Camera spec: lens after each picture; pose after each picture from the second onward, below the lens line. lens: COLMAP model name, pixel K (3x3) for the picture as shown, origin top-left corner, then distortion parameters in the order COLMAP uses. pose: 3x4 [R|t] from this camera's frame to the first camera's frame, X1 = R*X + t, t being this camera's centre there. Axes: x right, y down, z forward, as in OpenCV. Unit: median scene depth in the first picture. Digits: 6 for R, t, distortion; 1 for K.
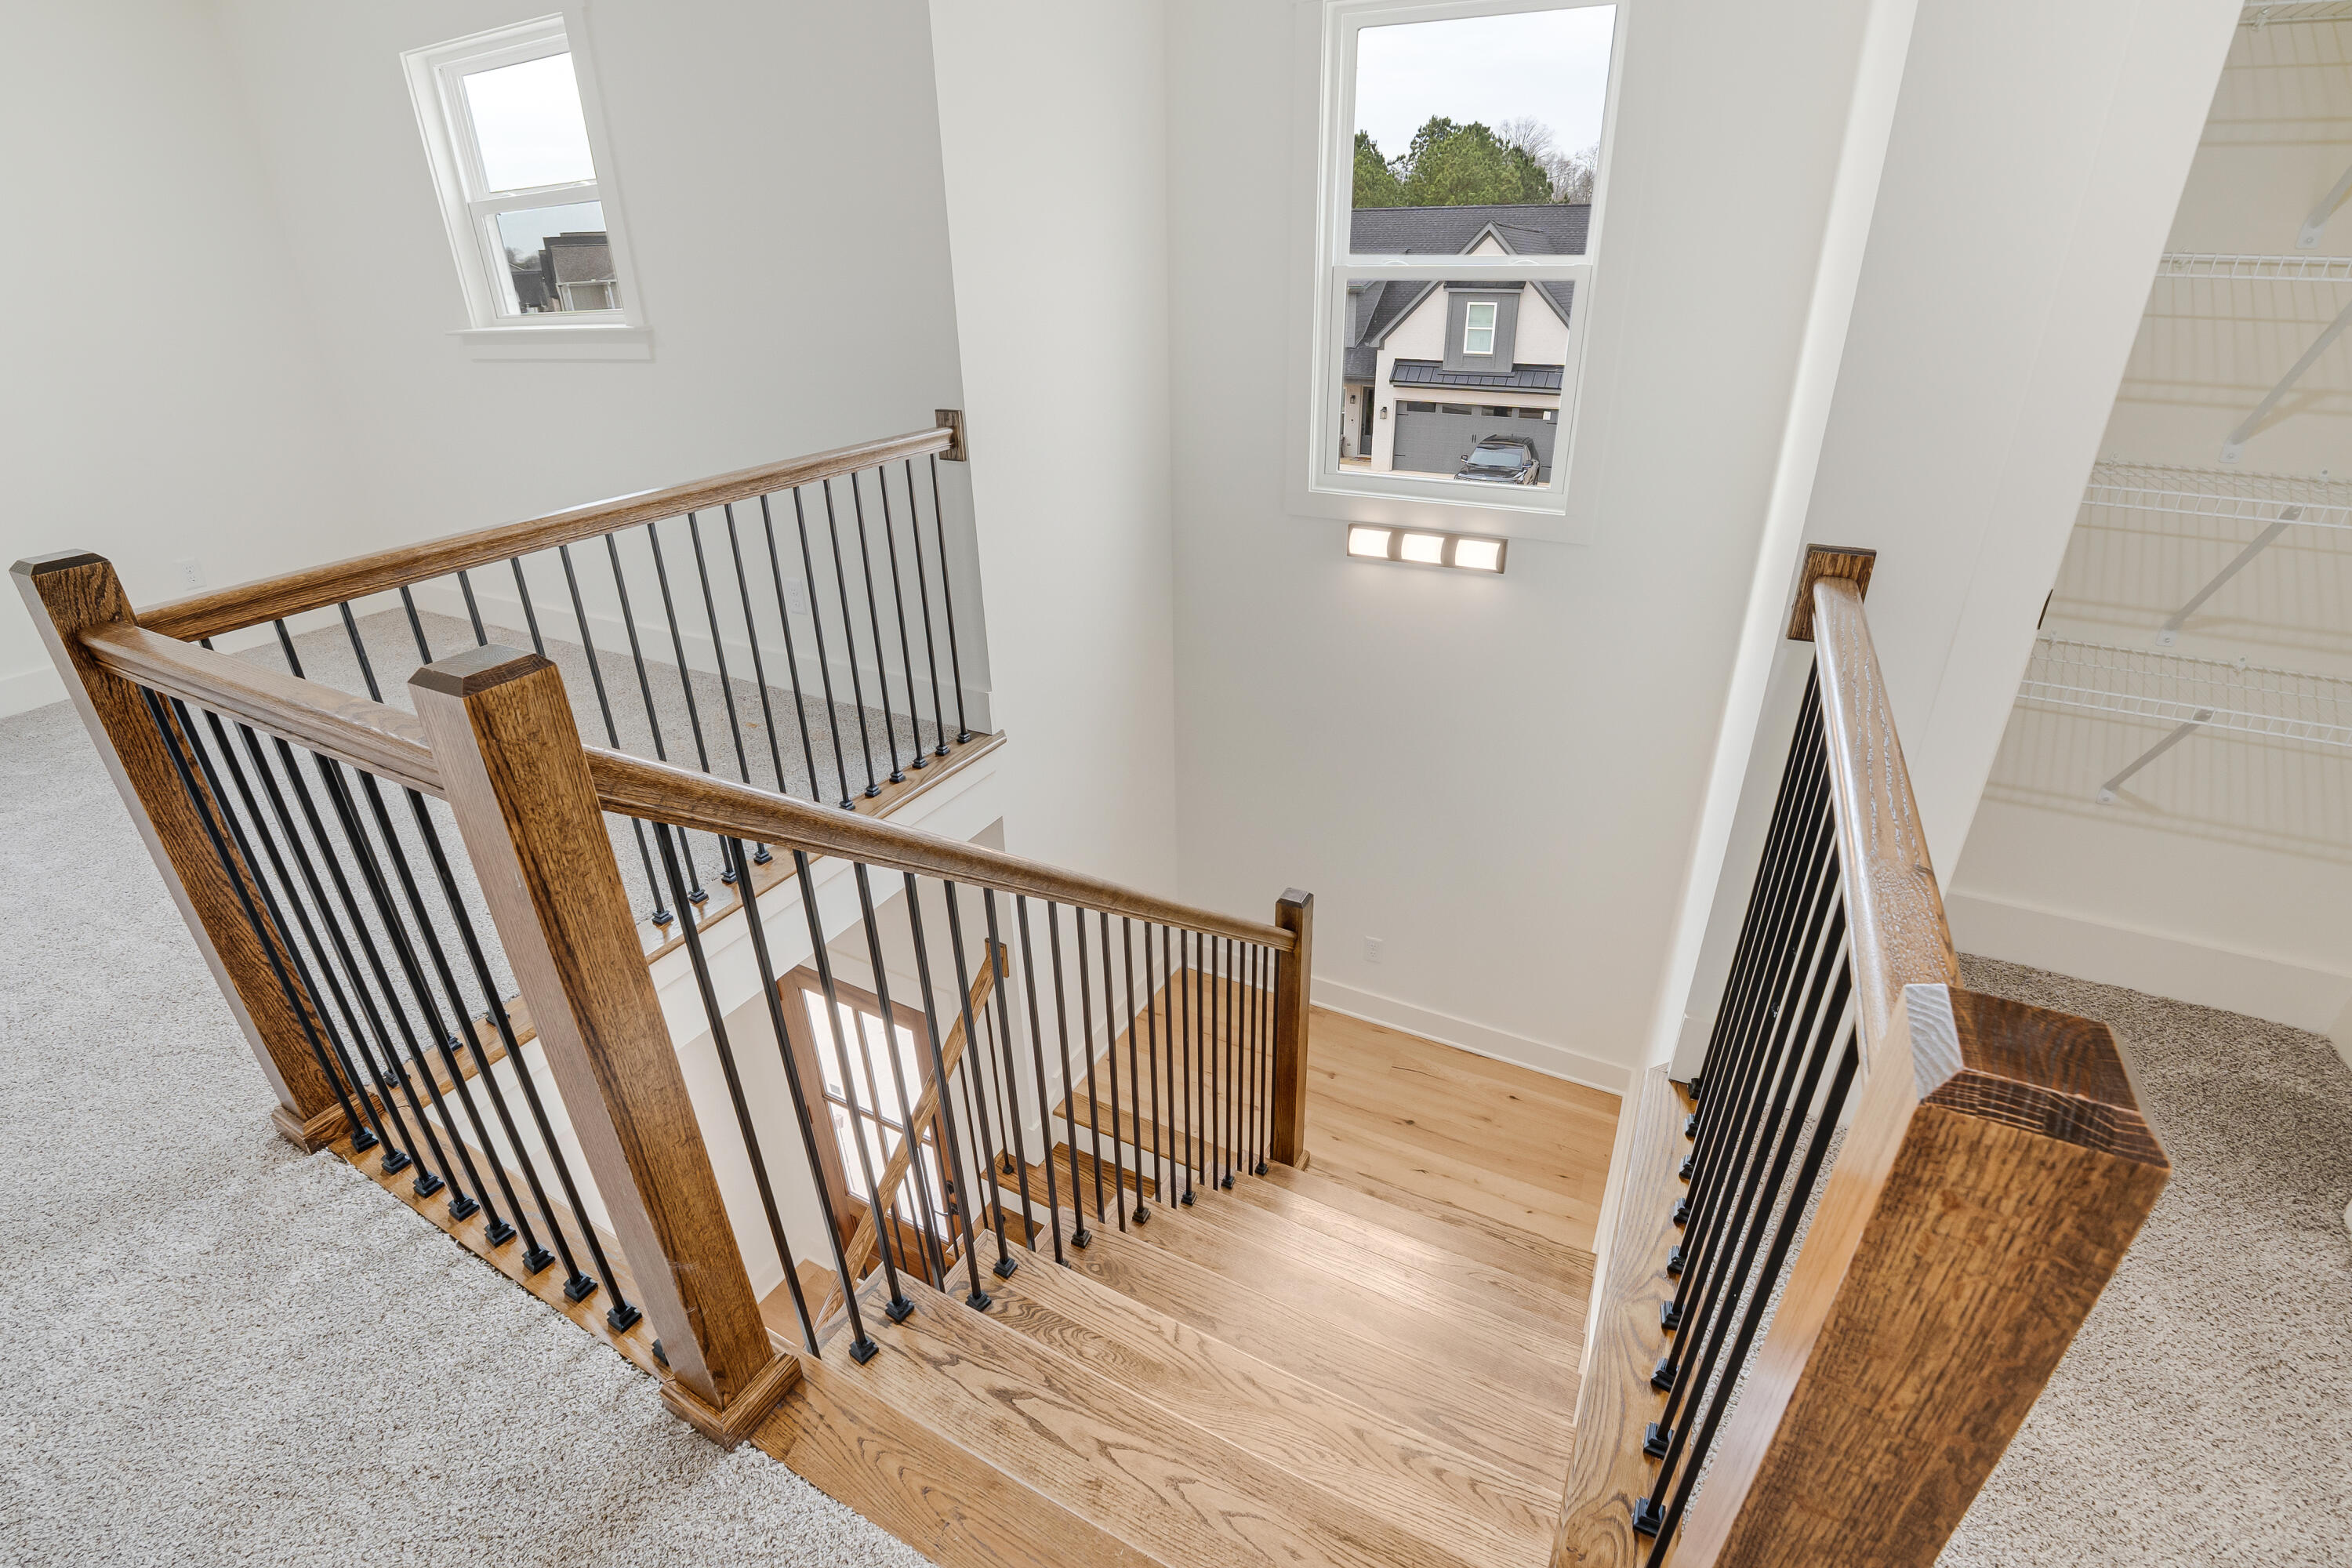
lens RADIAL K [[1006.8, 0, 1176.3], [0, 1006.8, 775.3], [0, 0, 1]] dist [-0.059297, 0.009890]
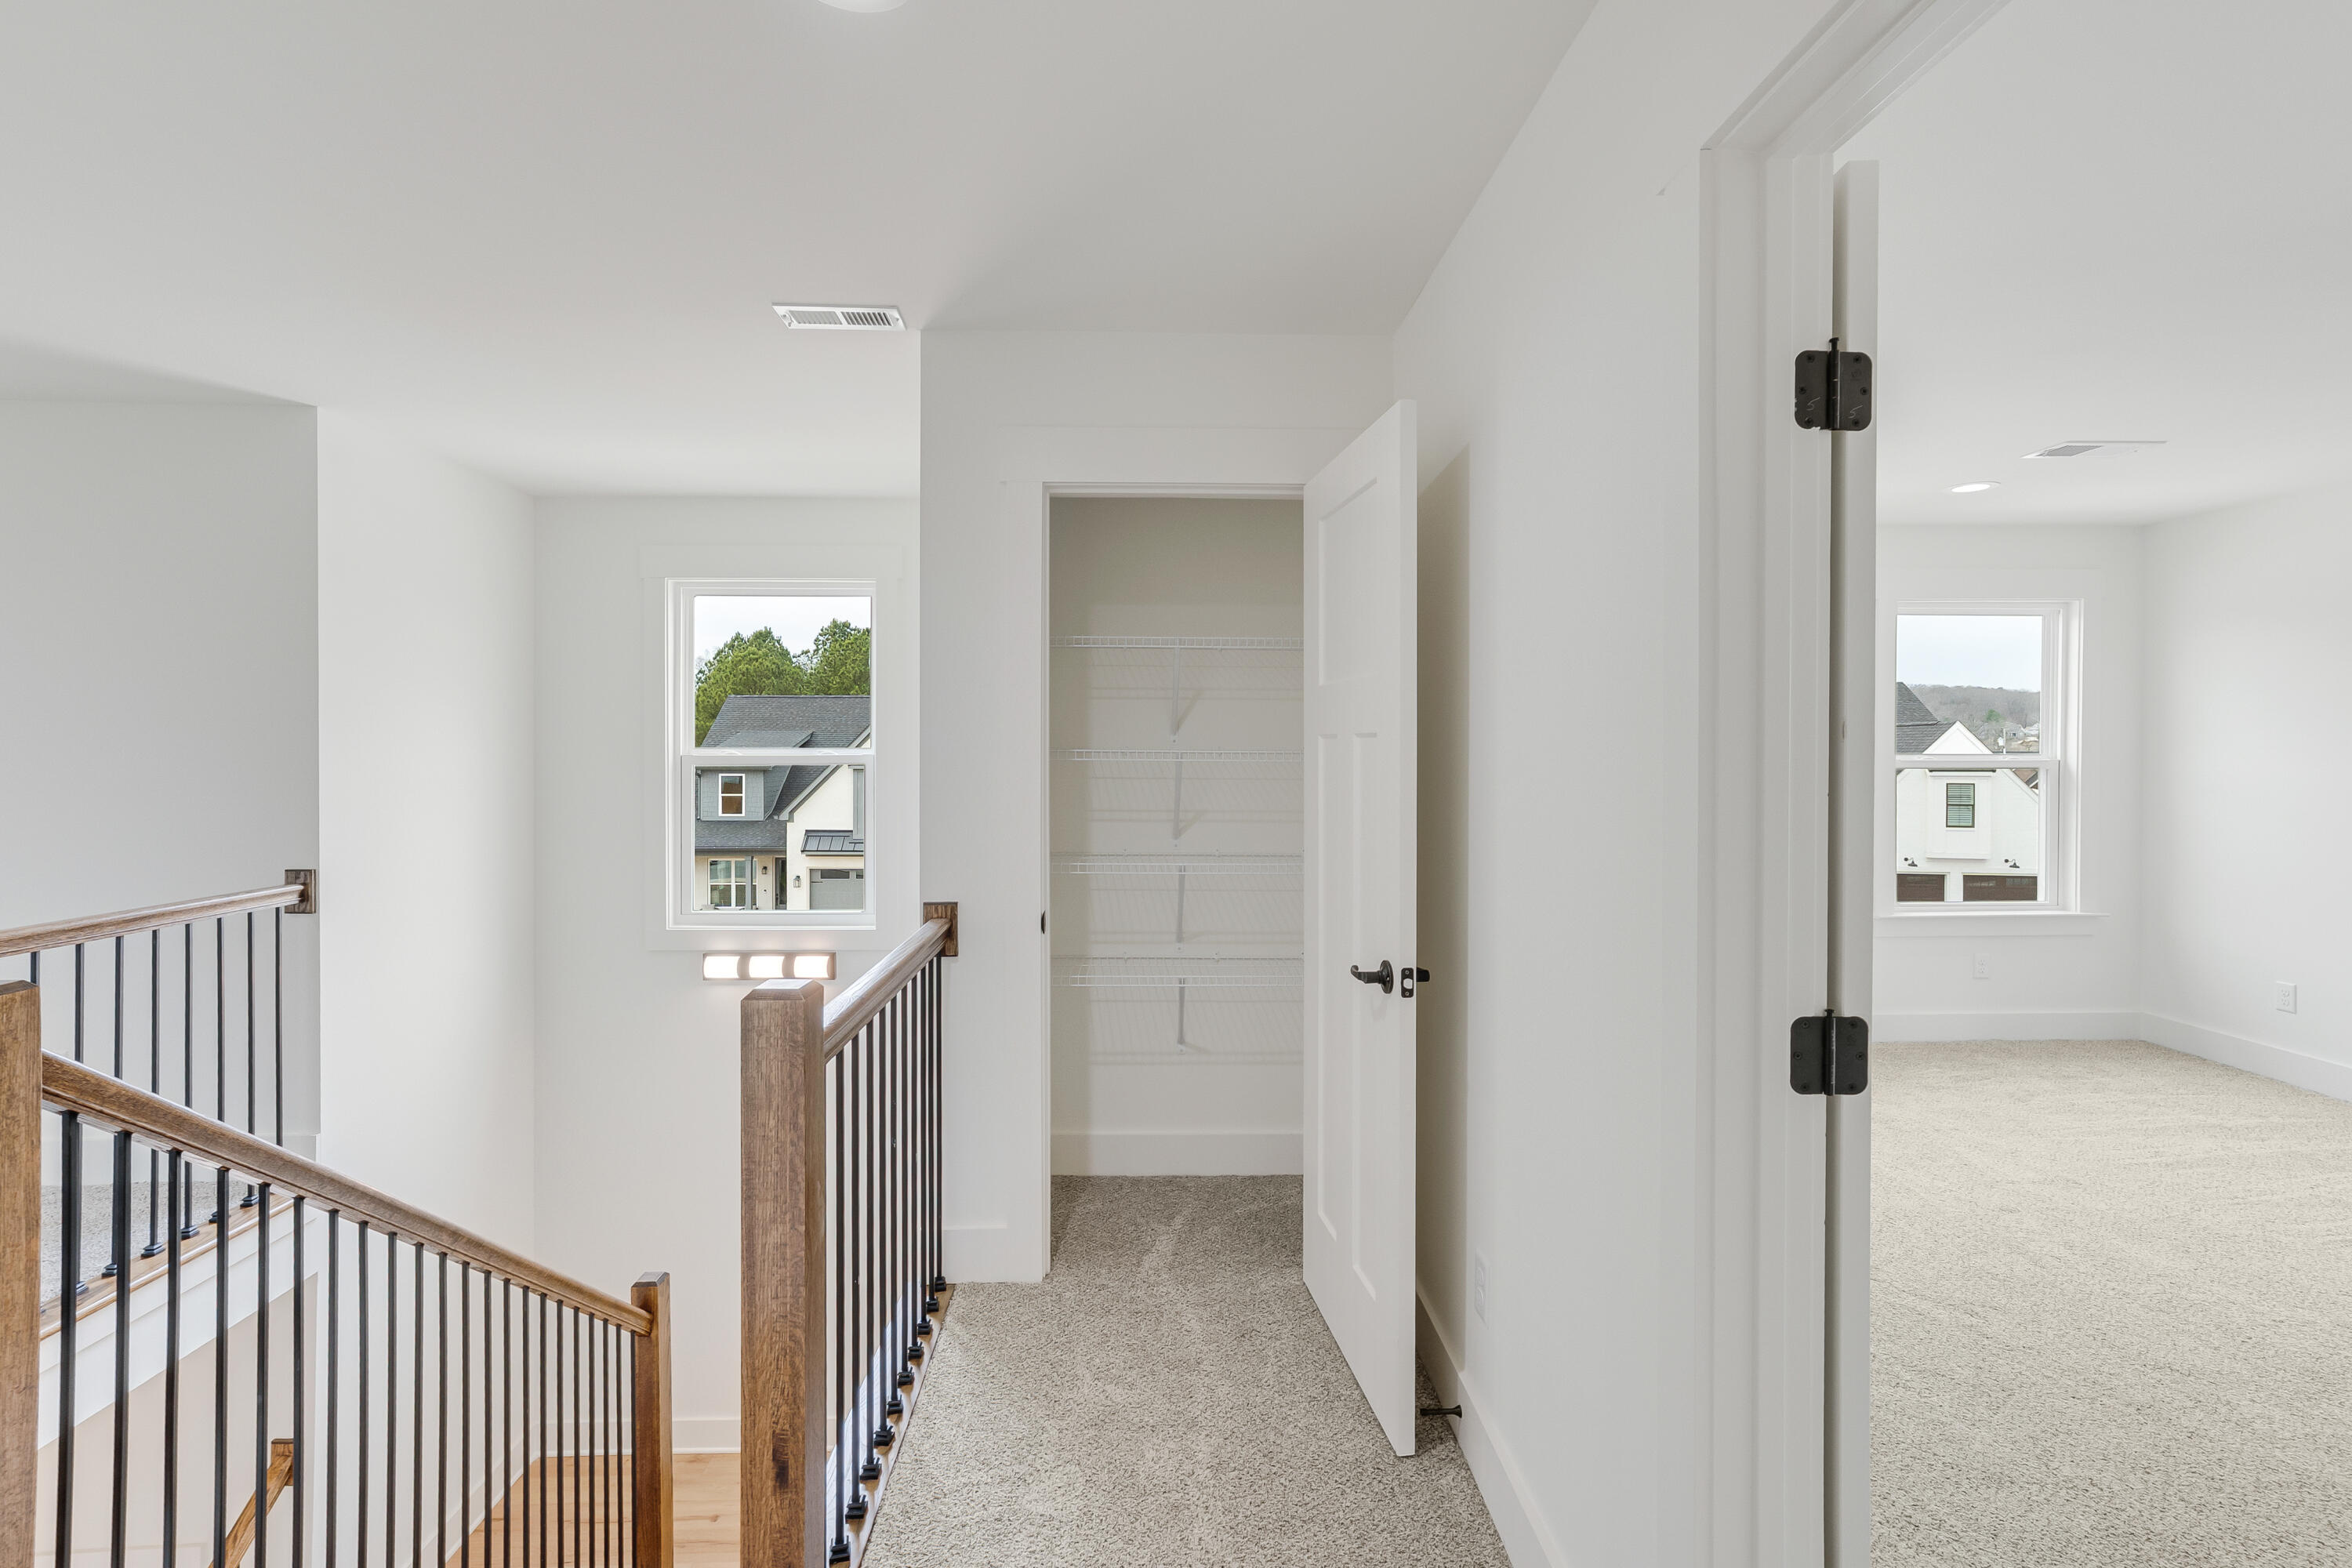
lens RADIAL K [[1057.7, 0, 1125.9], [0, 1057.7, 760.3], [0, 0, 1]] dist [0.002246, 0.008821]
pose [[0.884115, 0.008158, 0.467197, 0.033912], [0.201259, 0.895702, -0.396500, 0.184797], [-0.421705, 0.444579, 0.790262, -0.392126]]
